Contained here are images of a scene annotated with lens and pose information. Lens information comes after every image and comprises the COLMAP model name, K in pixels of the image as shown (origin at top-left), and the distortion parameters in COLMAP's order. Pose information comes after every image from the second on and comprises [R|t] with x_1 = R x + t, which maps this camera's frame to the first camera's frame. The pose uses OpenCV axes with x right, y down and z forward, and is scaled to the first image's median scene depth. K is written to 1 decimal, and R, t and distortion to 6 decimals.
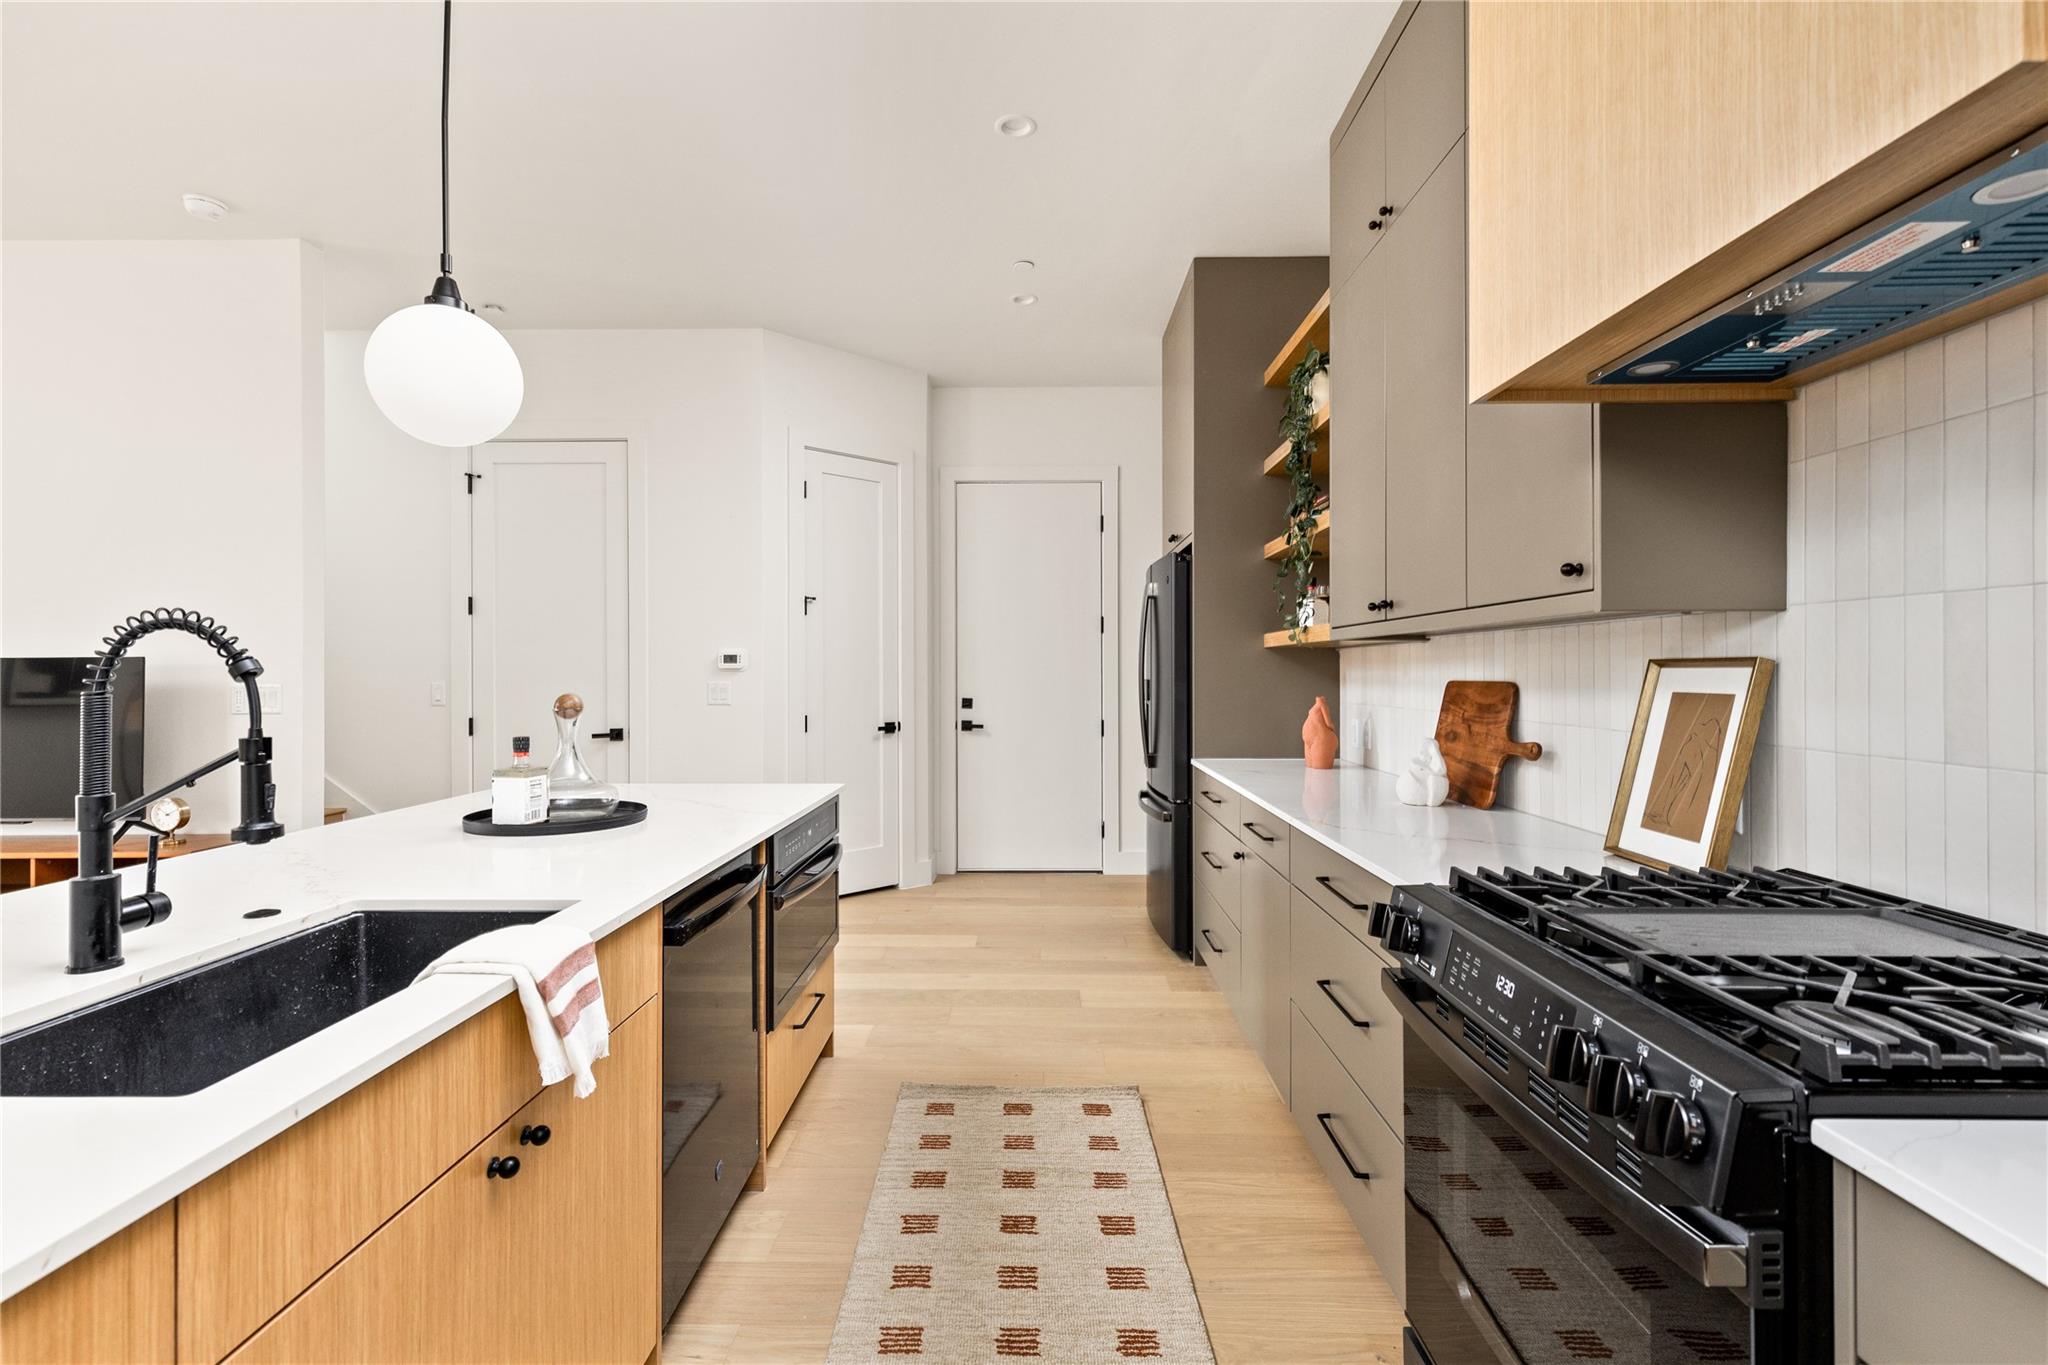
lens RADIAL K [[943.3, 0, 1023.7], [0, 943.3, 666.2], [0, 0, 1]] dist [0.019303, 0.000560]
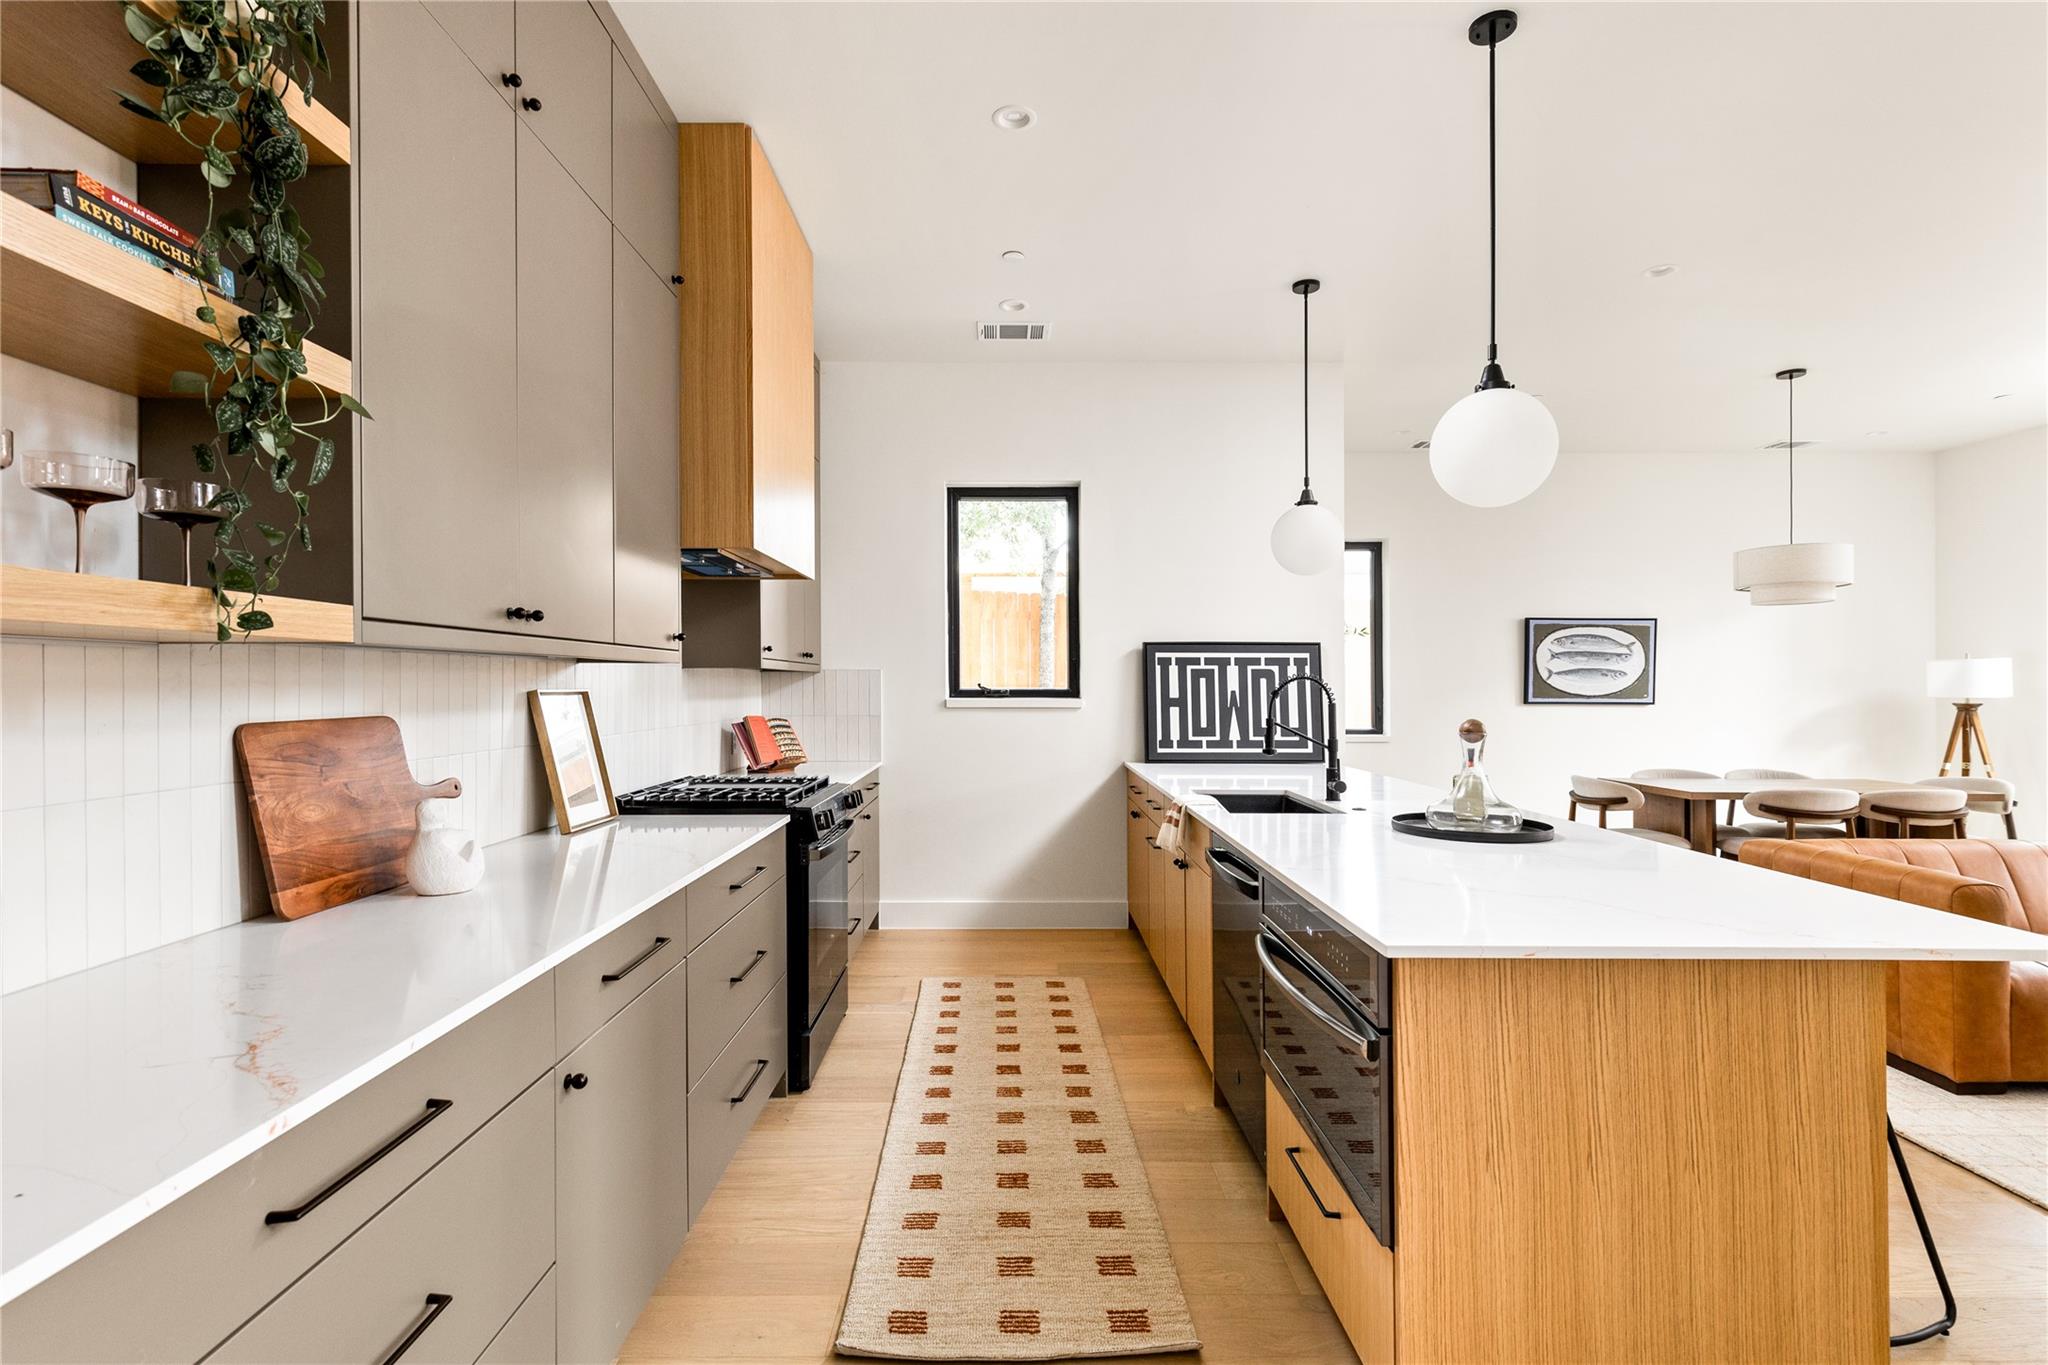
lens RADIAL K [[943.3, 0, 1023.7], [0, 943.3, 698.1], [0, 0, 1]] dist [0.019303, 0.000560]
pose [[-0.999435, 0.001682, -0.033580, 0.016608], [0.001299, 0.999934, 0.011431, -0.008409], [0.033597, 0.011381, -0.999371, 1.970961]]
